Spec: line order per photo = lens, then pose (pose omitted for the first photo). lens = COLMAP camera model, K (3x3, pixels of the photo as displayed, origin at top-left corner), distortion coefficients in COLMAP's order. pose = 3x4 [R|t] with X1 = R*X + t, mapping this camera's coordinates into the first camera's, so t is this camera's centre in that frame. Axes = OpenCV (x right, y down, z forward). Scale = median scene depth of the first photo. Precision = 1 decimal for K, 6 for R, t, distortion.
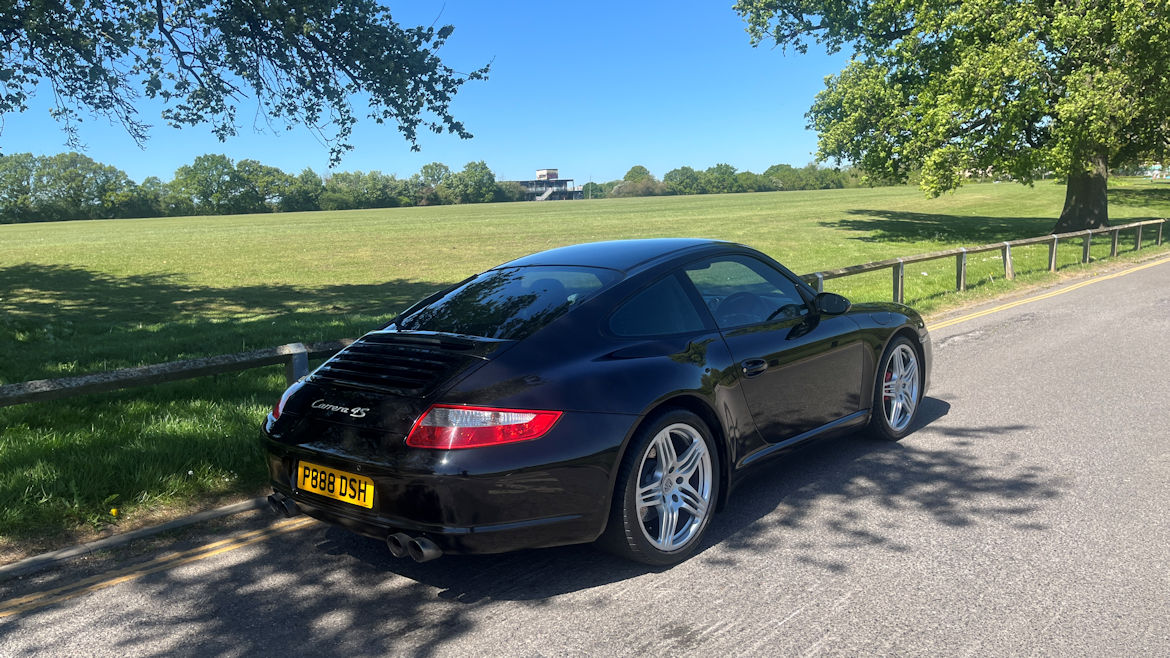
lens RADIAL K [[901.1, 0, 583.6], [0, 901.1, 328.9], [0, 0, 1]] dist [0.037306, -0.008895]
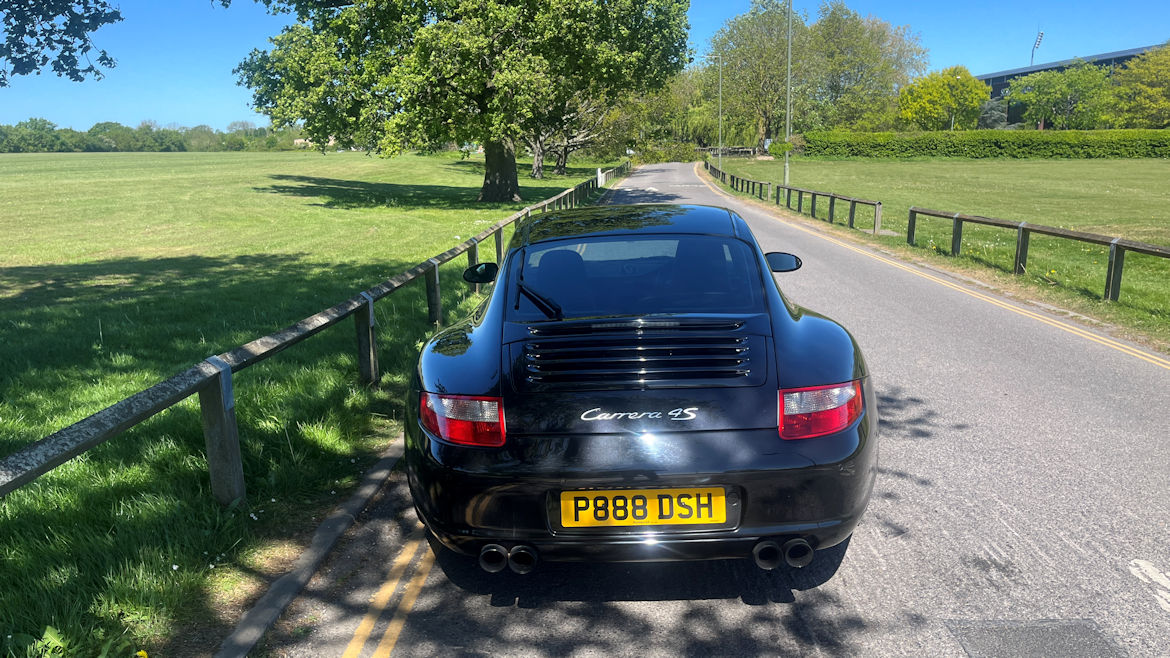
lens RADIAL K [[901.1, 0, 585.5], [0, 901.1, 329.6], [0, 0, 1]] dist [0.037306, -0.008895]
pose [[0.765248, -0.097340, 0.636333, -0.694204], [0.073556, 0.995249, 0.063785, -0.035587], [-0.639519, -0.002005, 0.768773, 0.355425]]
